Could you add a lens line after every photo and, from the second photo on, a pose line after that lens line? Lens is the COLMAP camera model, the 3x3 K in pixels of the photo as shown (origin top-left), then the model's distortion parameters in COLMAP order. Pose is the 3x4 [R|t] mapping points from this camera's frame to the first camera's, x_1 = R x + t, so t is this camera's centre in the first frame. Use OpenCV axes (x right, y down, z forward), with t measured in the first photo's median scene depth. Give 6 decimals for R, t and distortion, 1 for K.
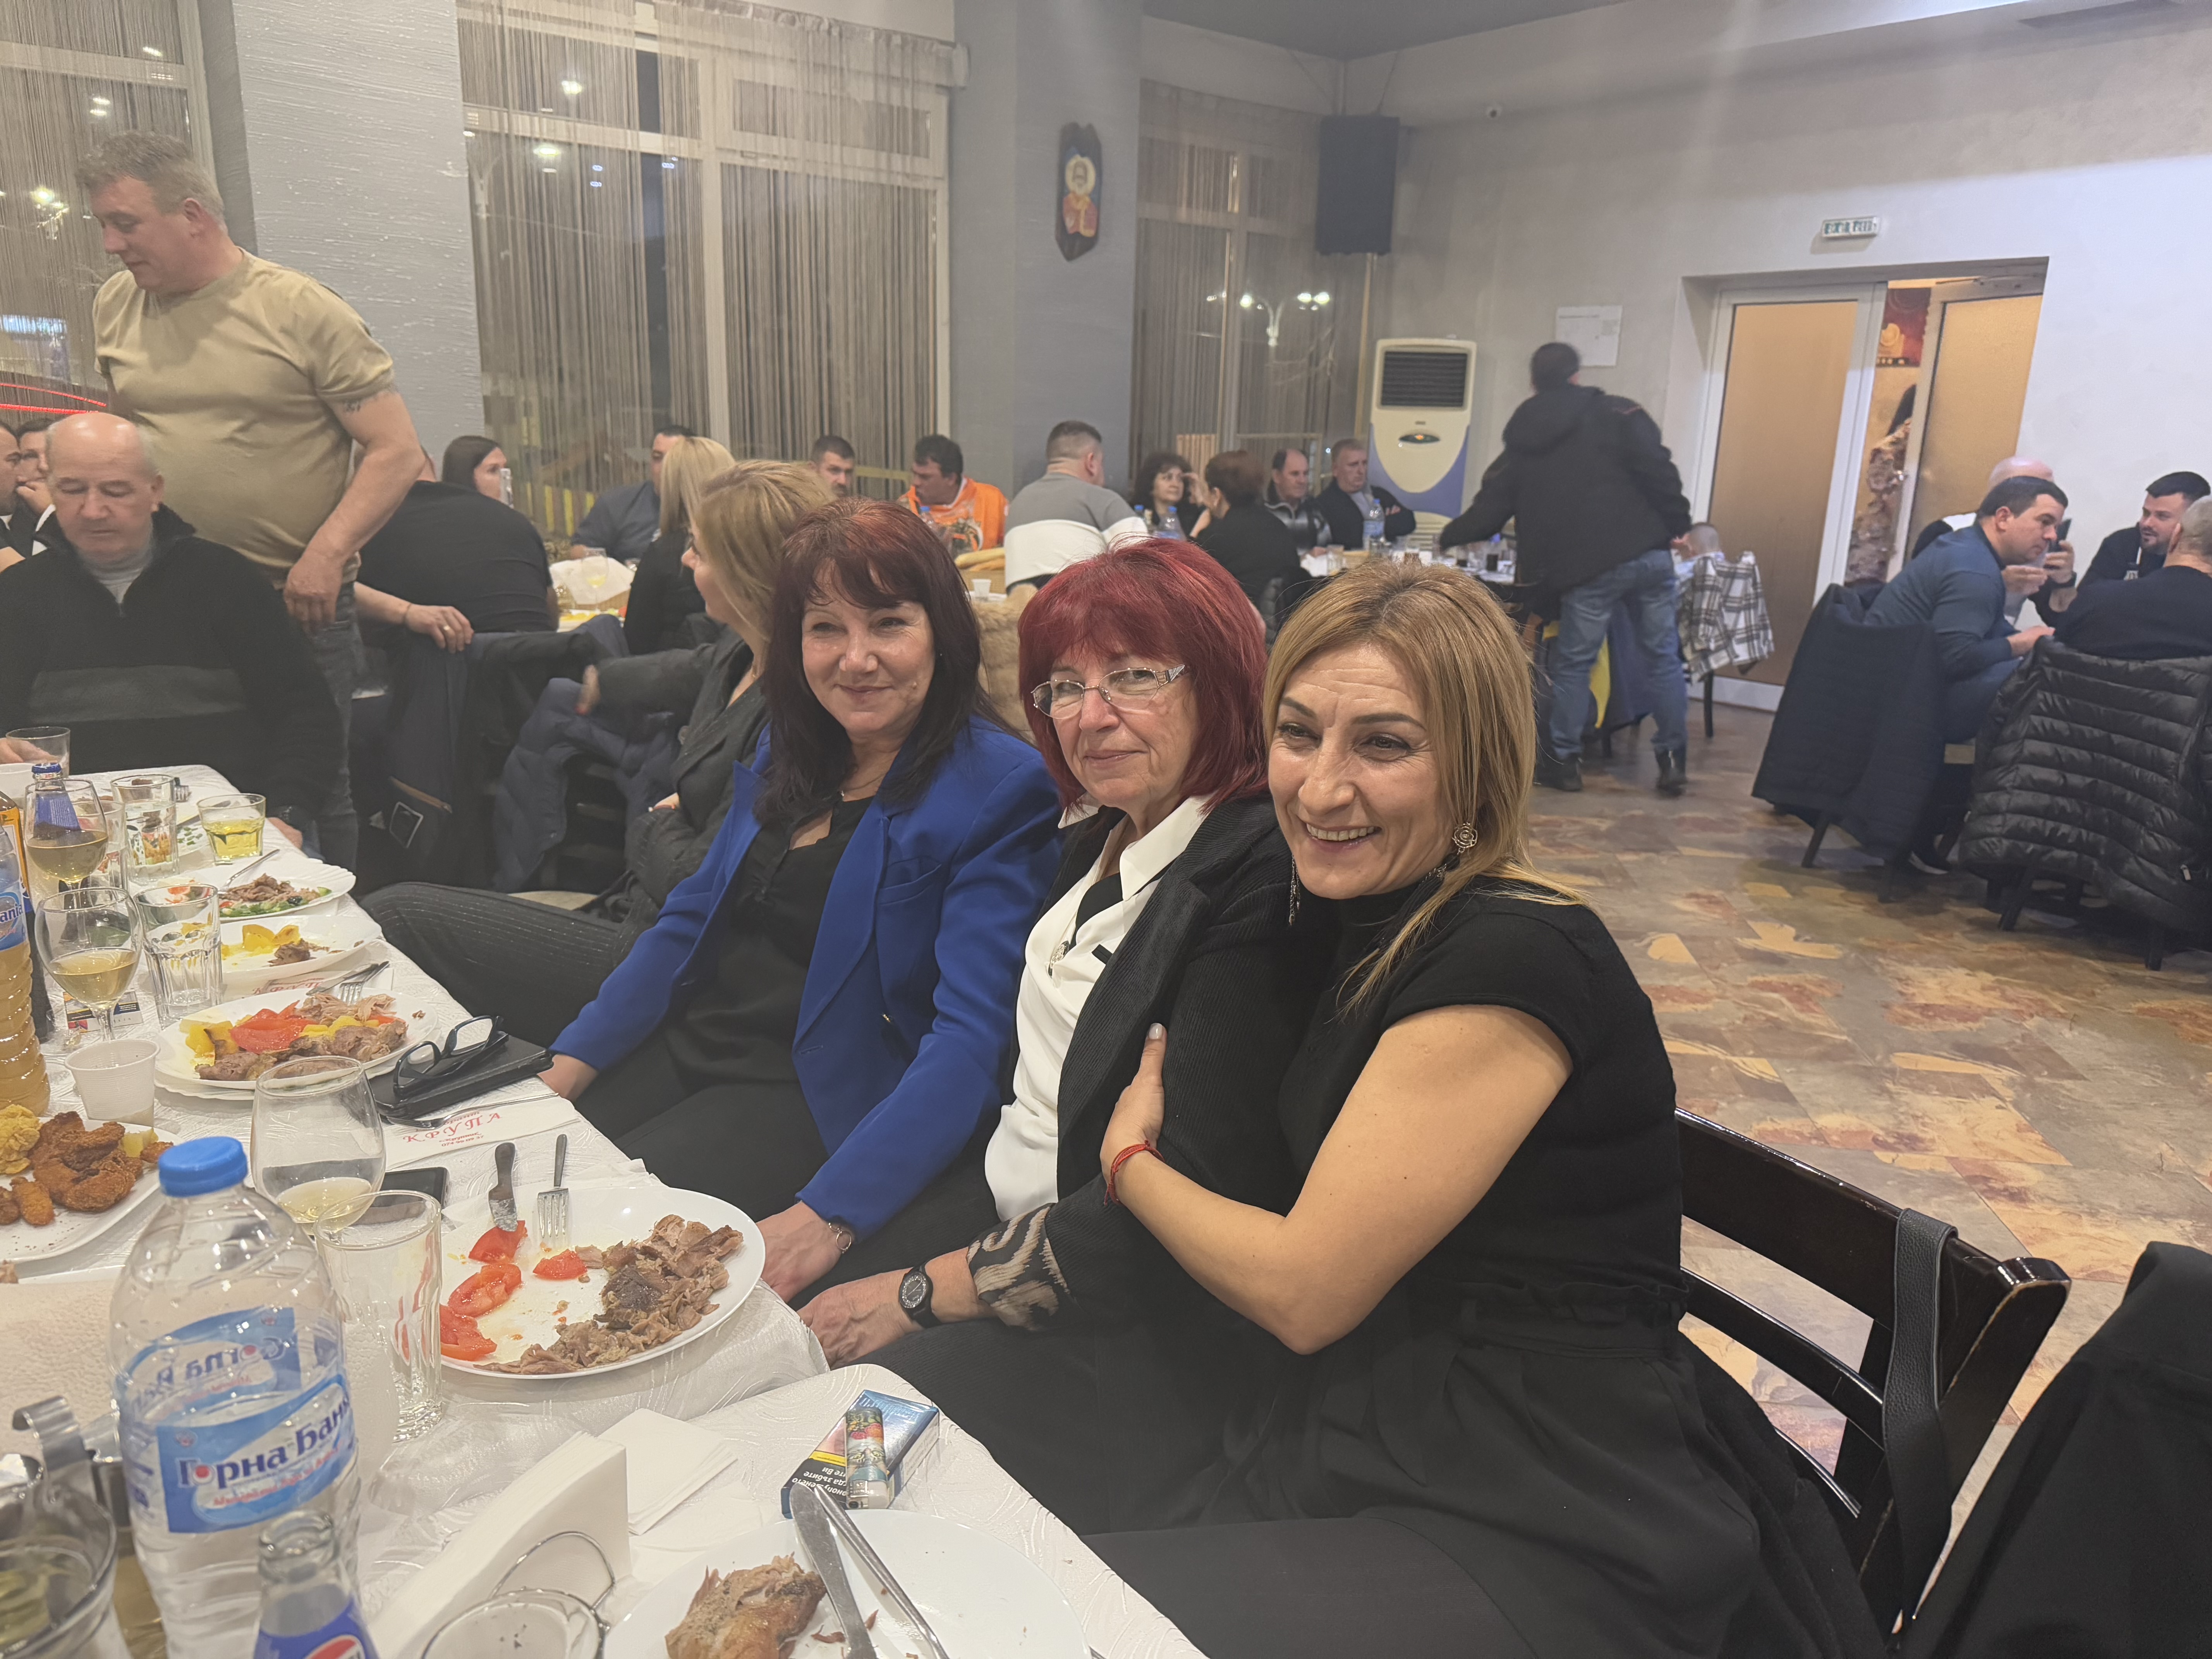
lens RADIAL K [[1558.8, 0, 1095.2], [0, 1558.8, 853.2], [0, 0, 1]] dist [0.035608, -0.041944]
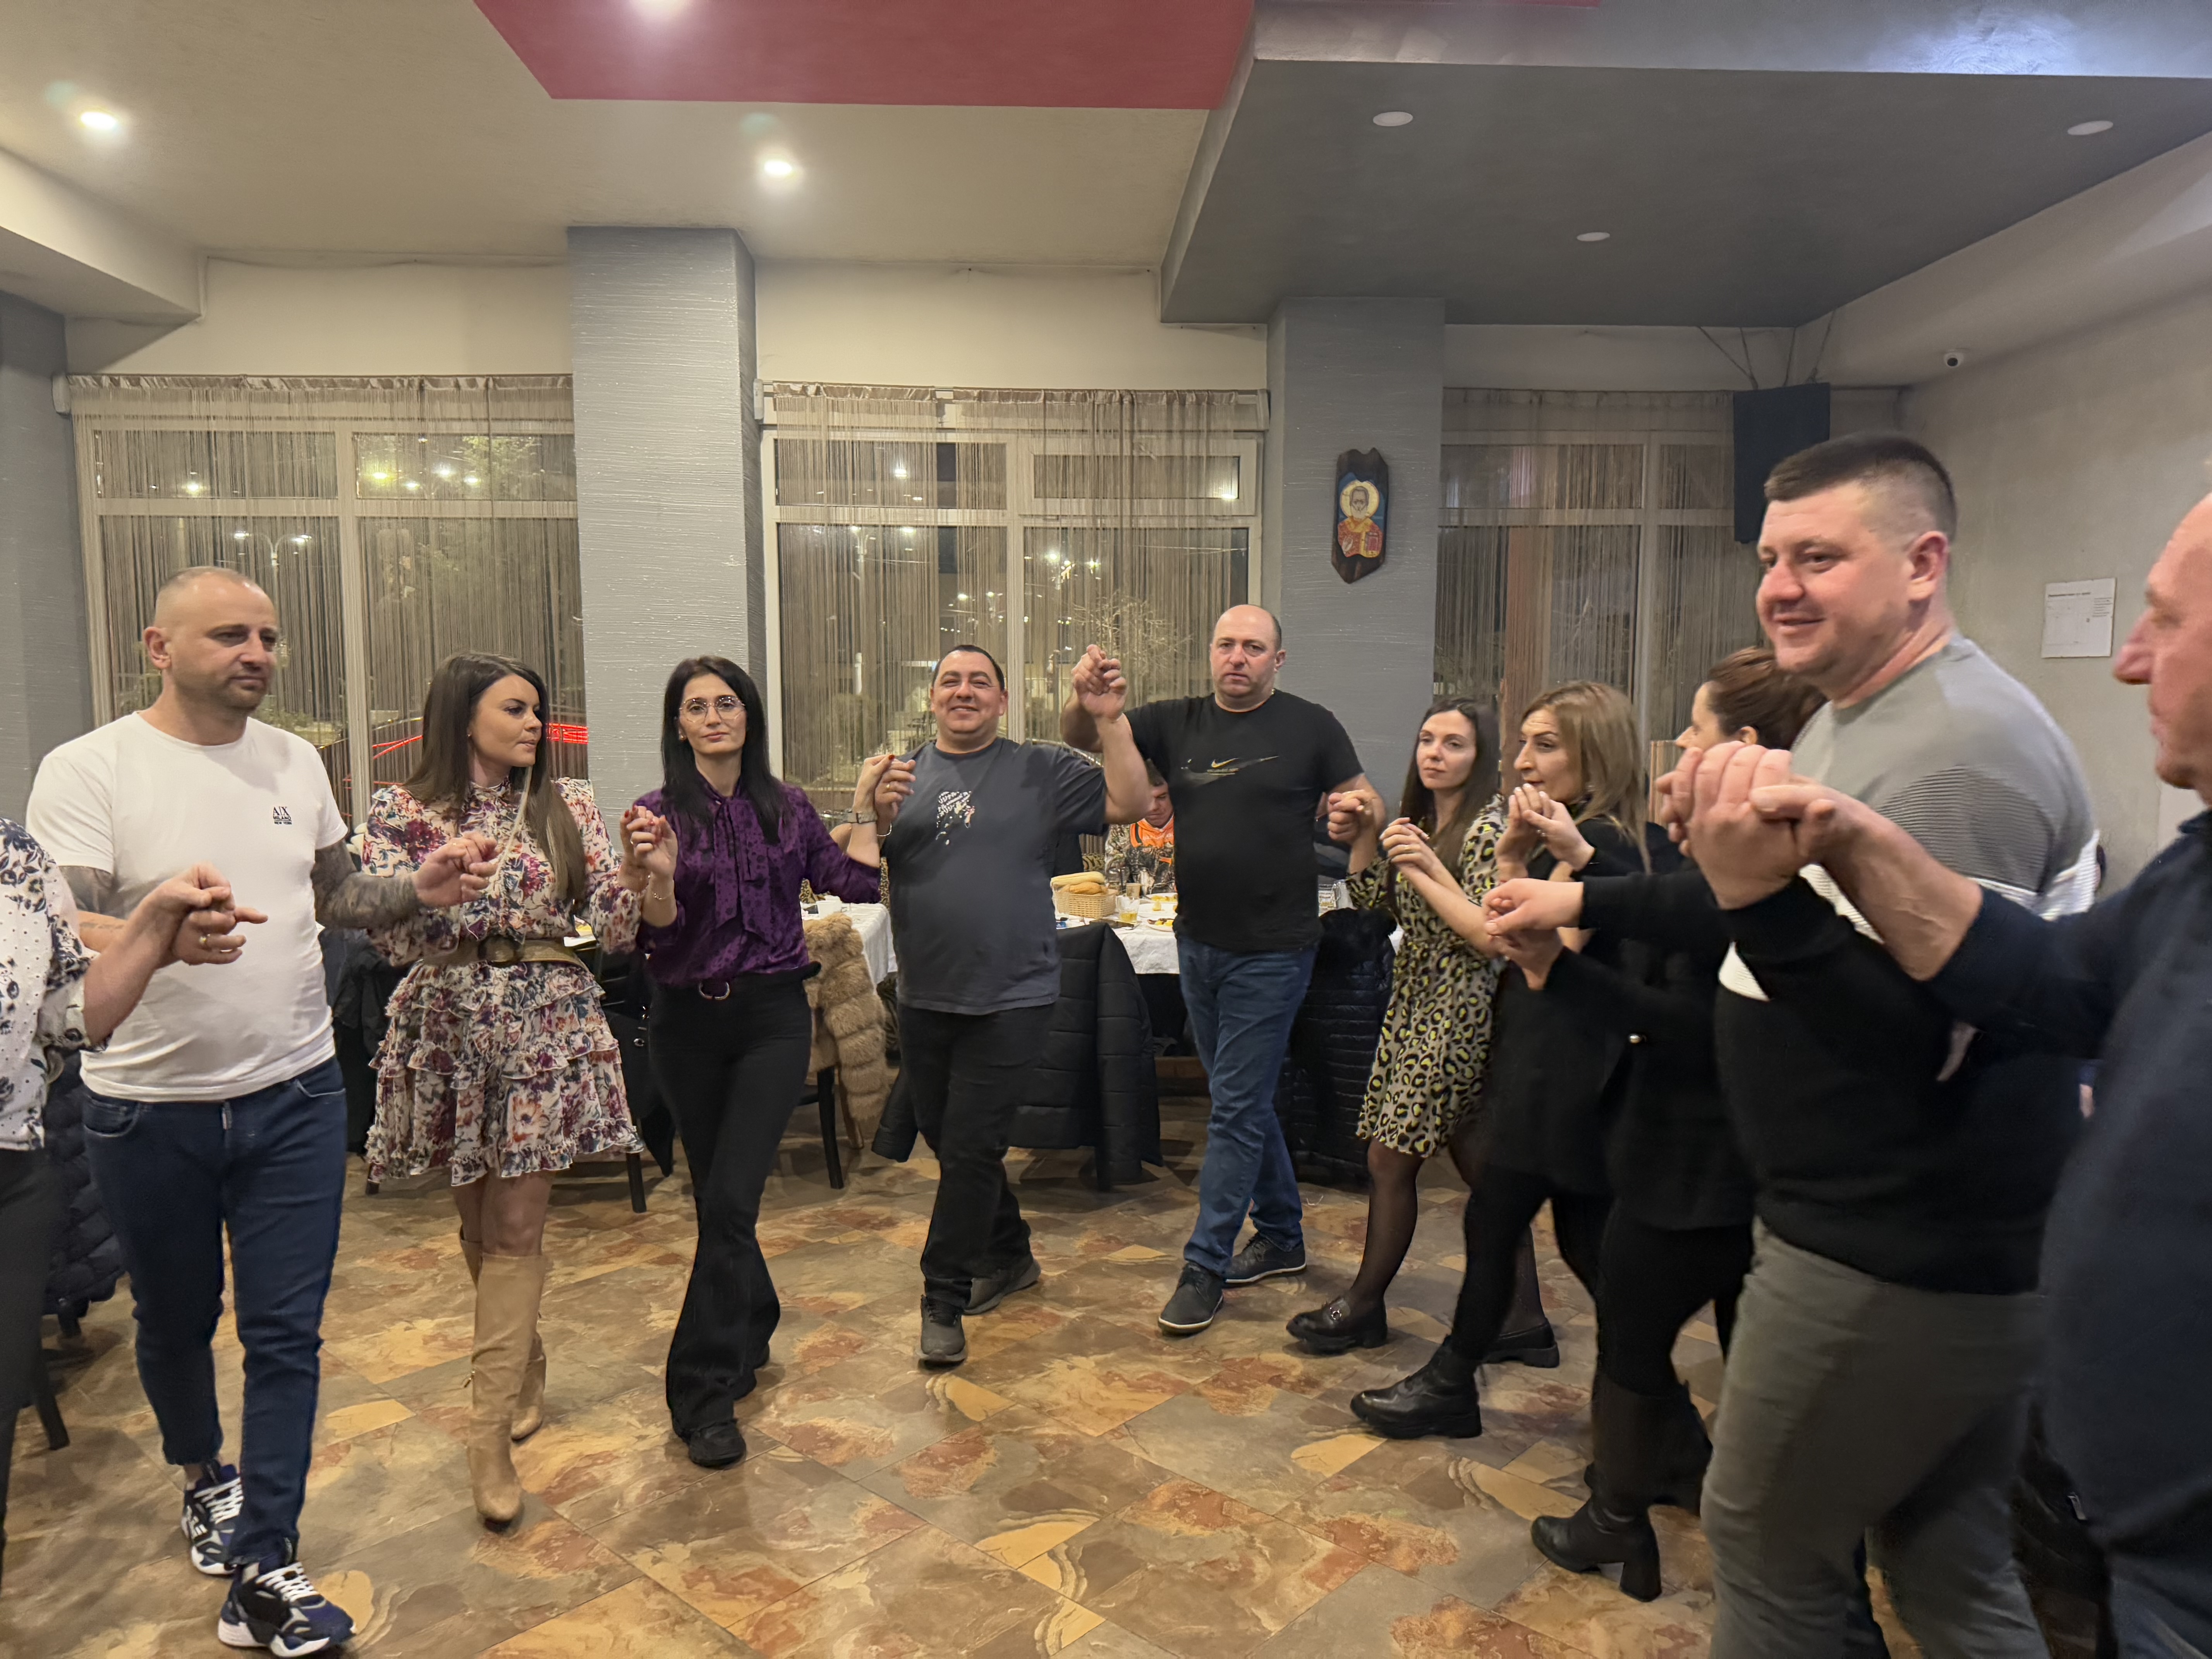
lens RADIAL K [[1558.8, 0, 1086.2], [0, 1558.8, 842.9], [0, 0, 1]] dist [0.035608, -0.041944]
pose [[0.816623, 0.028385, -0.576472, 0.448369], [-0.133817, 0.980886, -0.141266, -0.066360], [0.561444, 0.192503, 0.804813, 0.172647]]
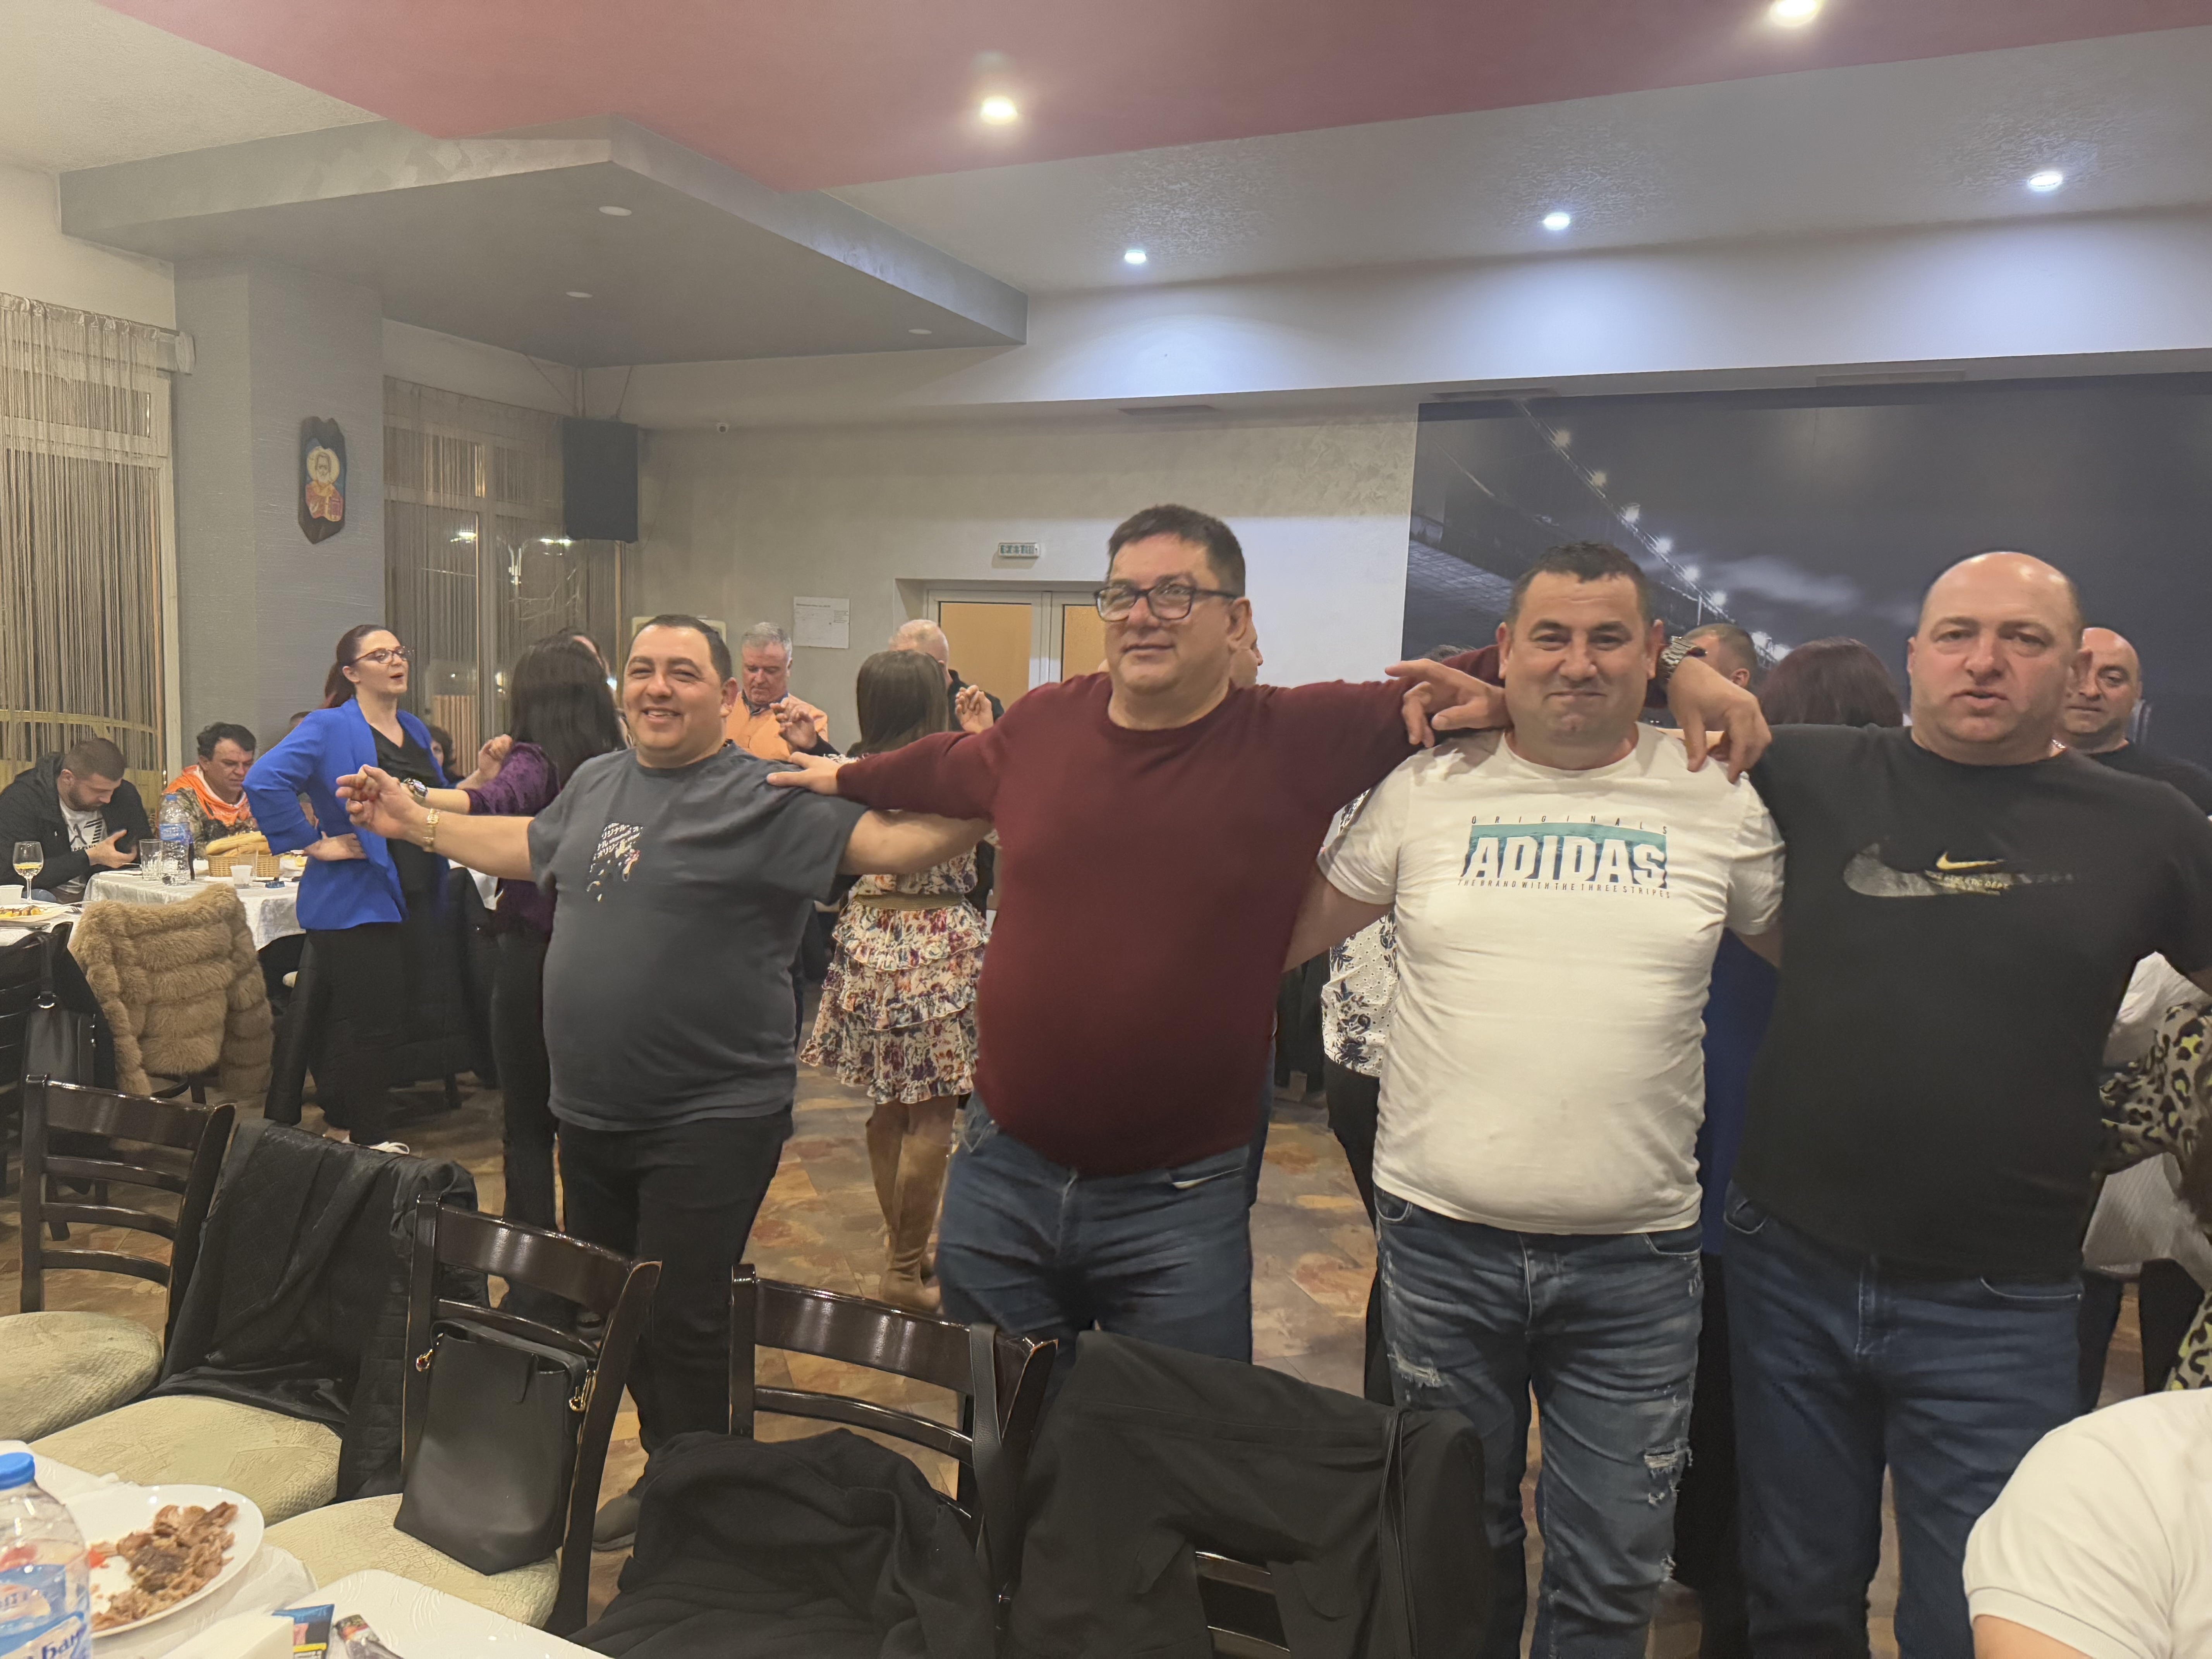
lens RADIAL K [[1558.8, 0, 1088.9], [0, 1558.8, 847.0], [0, 0, 1]] dist [0.035608, -0.041944]
pose [[0.897113, -0.042534, 0.439748, -0.023779], [0.104475, 0.987548, -0.117615, -0.012490], [-0.429270, 0.151457, 0.890387, -0.100161]]
